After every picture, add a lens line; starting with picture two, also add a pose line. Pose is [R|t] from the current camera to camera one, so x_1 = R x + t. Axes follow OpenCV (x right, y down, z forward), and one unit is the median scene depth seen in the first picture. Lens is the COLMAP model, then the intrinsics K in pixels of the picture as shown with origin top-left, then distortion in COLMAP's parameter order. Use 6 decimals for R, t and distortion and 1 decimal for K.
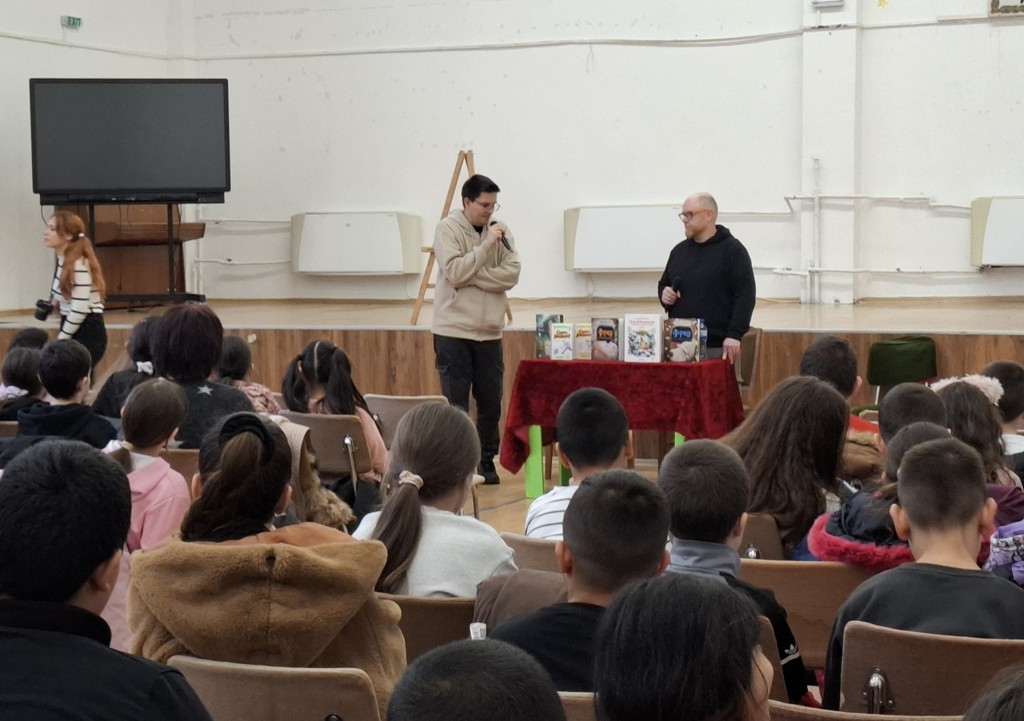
lens RADIAL K [[2210.9, 0, 512.0], [0, 2210.9, 360.5], [0, 0, 1]] dist [0.347096, -0.302764]
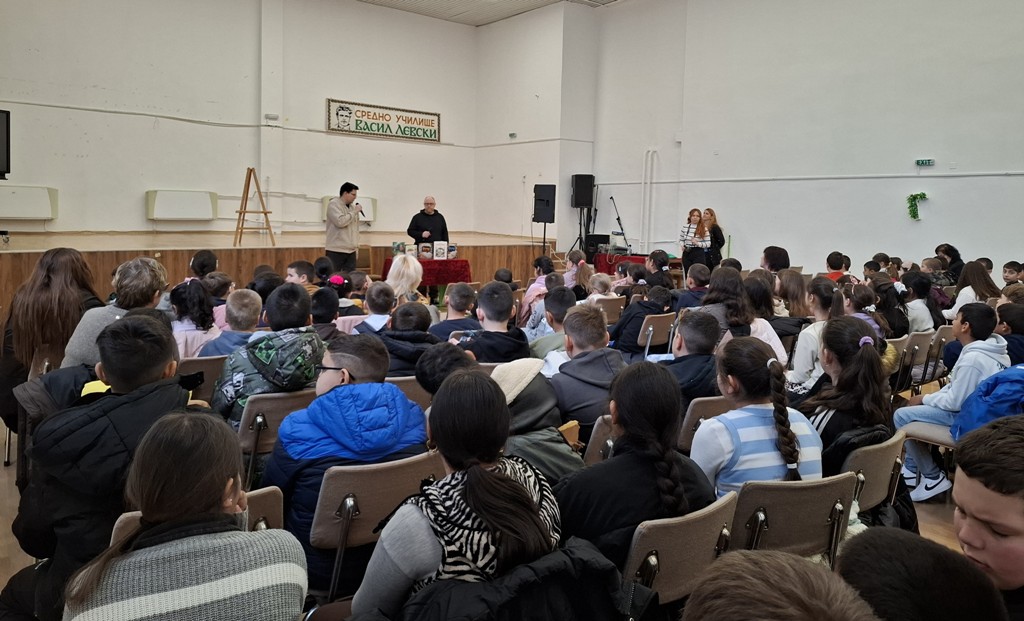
lens RADIAL K [[677.0, 0, 512.0], [0, 677.0, 310.5], [0, 0, 1]] dist [-0.001991, -0.001933]
pose [[0.475062, -0.106052, 0.873539, -0.499628], [0.017876, 0.993669, 0.110915, -0.022057], [-0.879771, -0.037076, 0.473950, 0.440063]]
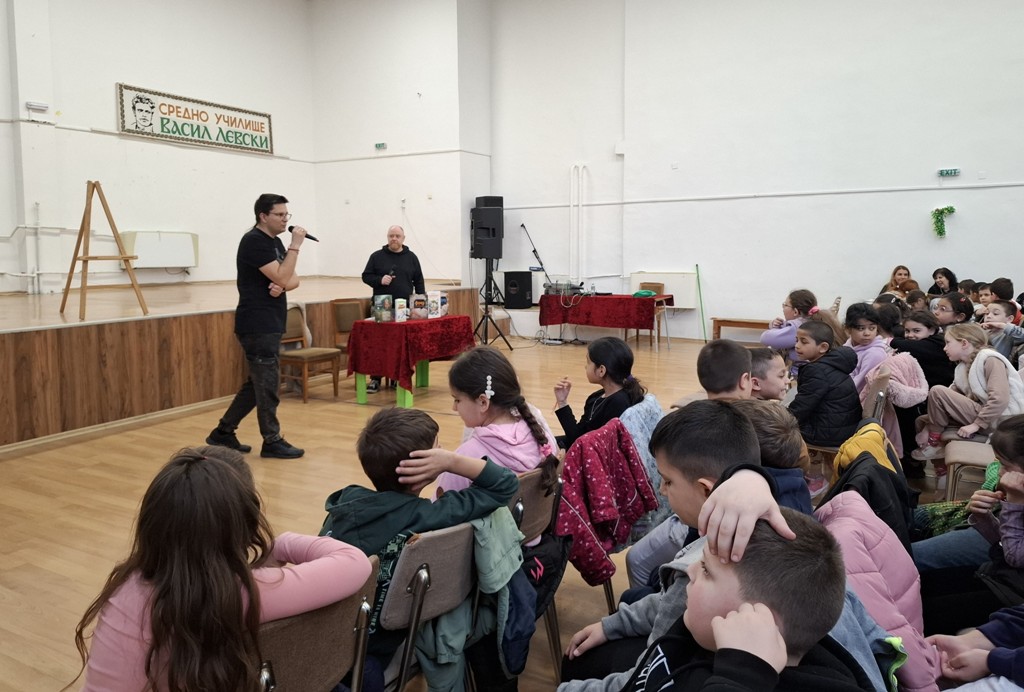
lens RADIAL K [[755.8, 0, 492.9], [0, 755.8, 316.3], [0, 0, 1]] dist [0.080514, -0.135245]
pose [[0.108126, -0.080300, 0.990889, -0.435900], [0.063531, 0.995253, 0.073722, -0.034430], [-0.992105, 0.054981, 0.112714, 0.722252]]
